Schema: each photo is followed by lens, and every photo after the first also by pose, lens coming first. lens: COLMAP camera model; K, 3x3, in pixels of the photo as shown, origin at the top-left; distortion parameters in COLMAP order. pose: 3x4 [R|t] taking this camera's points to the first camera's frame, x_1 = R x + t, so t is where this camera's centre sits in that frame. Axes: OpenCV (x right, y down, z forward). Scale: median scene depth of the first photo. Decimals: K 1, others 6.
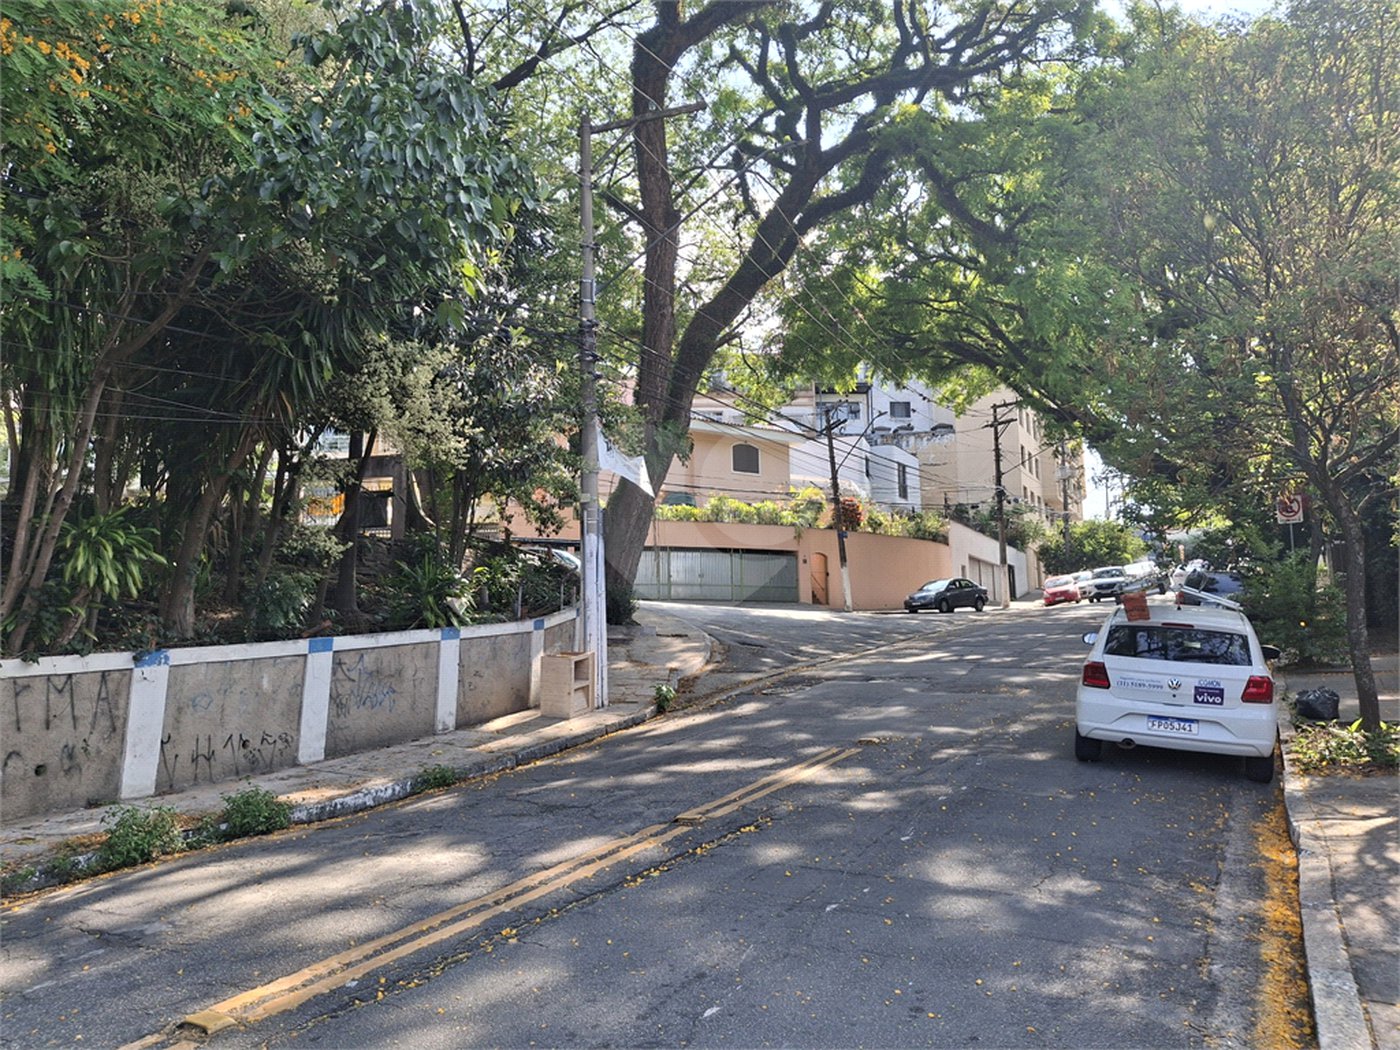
lens RADIAL K [[1012.0, 0, 700.0], [0, 1012.0, 525.0], [0, 0, 1]] dist [0.085709, -0.132383]
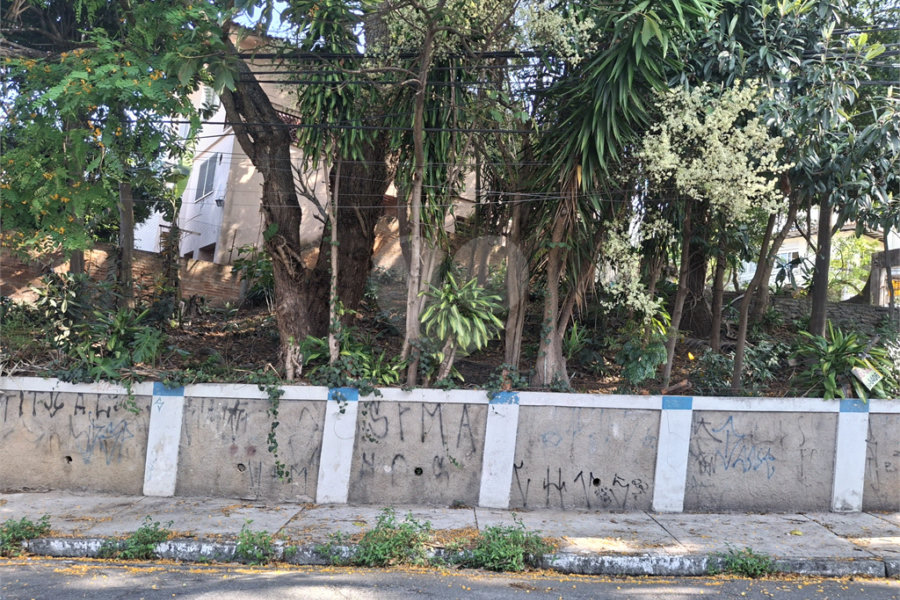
lens RADIAL K [[674.2, 0, 450.0], [0, 674.2, 300.0], [0, 0, 1]] dist [0.000334, -0.045095]
pose [[0.490583, -0.032325, -0.870795, 0.142281], [0.011229, 0.999463, -0.030776, 0.034293], [0.871322, 0.005320, 0.490682, 0.514897]]
